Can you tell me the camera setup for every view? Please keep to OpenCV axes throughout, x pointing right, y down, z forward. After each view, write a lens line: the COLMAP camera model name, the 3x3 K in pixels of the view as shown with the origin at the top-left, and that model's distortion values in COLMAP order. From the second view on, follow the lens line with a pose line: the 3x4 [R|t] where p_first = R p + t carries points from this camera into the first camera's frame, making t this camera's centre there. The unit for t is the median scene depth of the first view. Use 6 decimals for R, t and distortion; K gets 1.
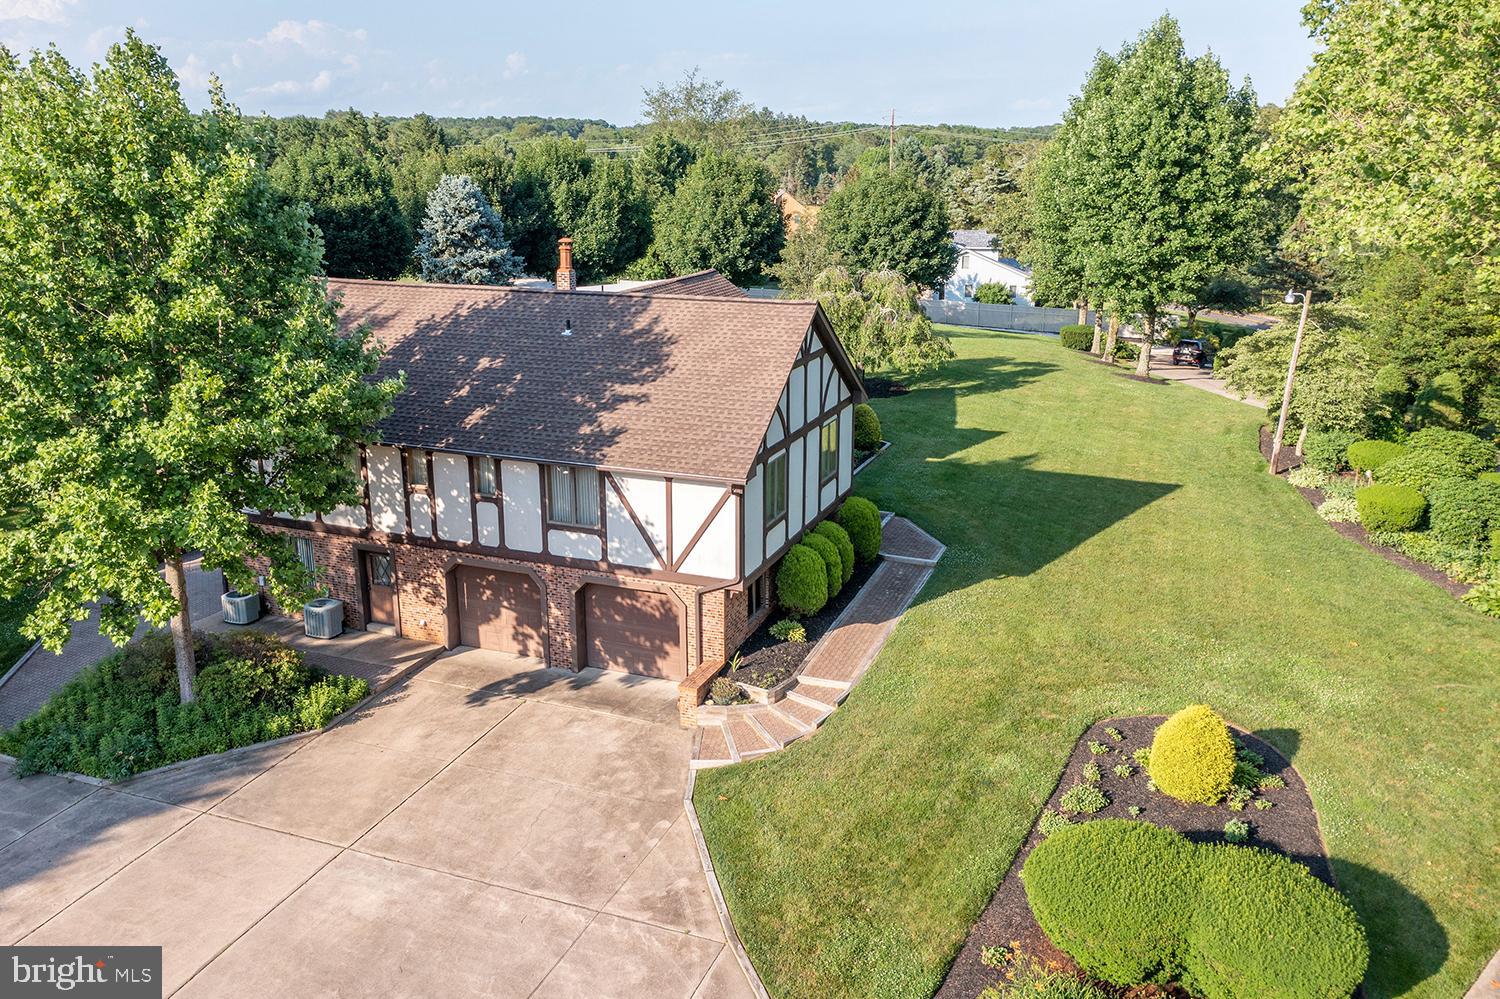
lens RADIAL K [[1221.9, 0, 750.0], [0, 1221.9, 499.5], [0, 0, 1]] dist [0.006481, 0.002850]
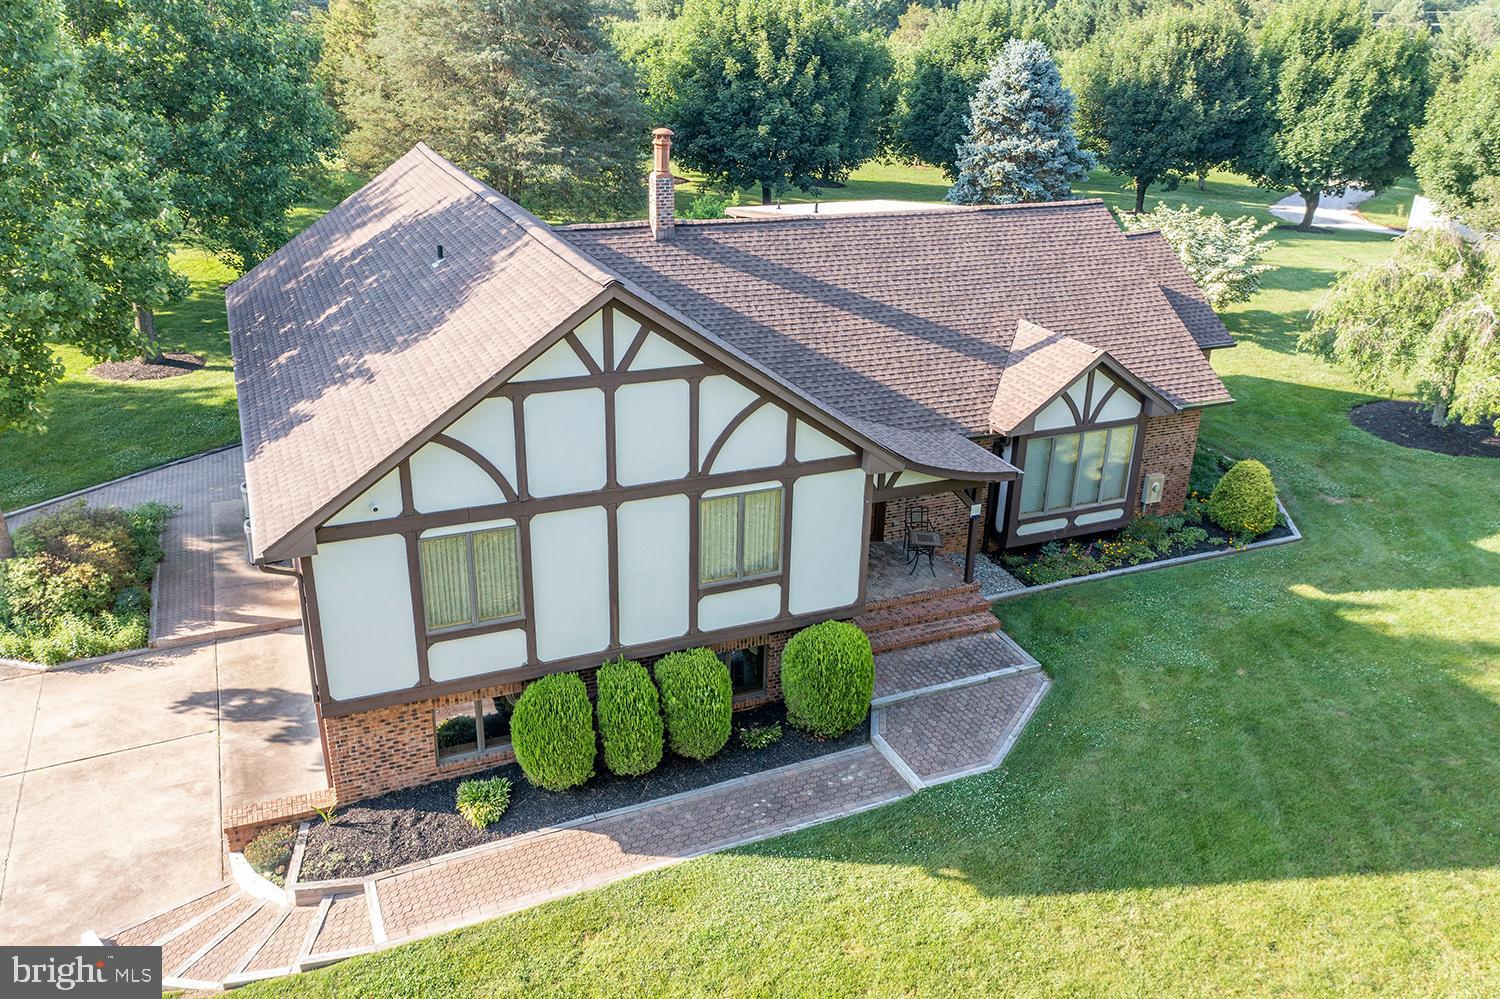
lens RADIAL K [[1177.3, 0, 750.0], [0, 1177.3, 499.5], [0, 0, 1]] dist [0.025191, -0.001100]
pose [[0.699861, 0.294617, -0.650688, 0.353197], [-0.221380, 0.955583, 0.194556, -0.138266], [0.679106, 0.007887, 0.733998, 0.484722]]
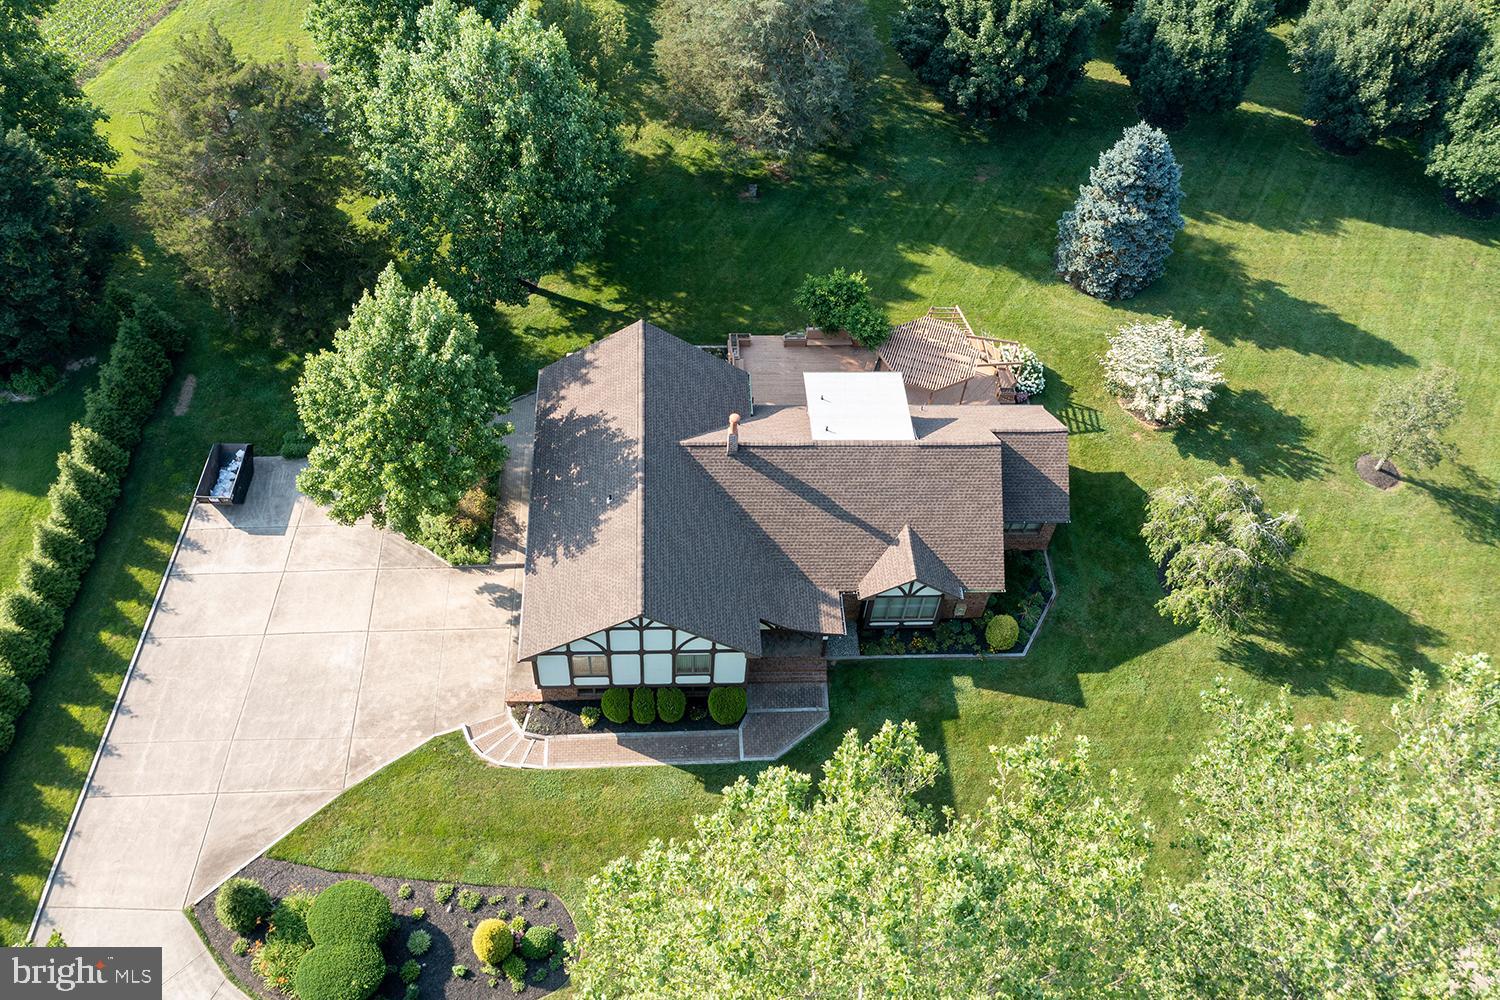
lens RADIAL K [[1221.9, 0, 750.0], [0, 1221.9, 500.0], [0, 0, 1]] dist [0.006481, 0.002850]
pose [[0.407423, 0.730909, -0.547520, 0.632895], [-0.310873, 0.674731, 0.669400, -0.984927], [0.858699, -0.102520, 0.502121, 0.266855]]
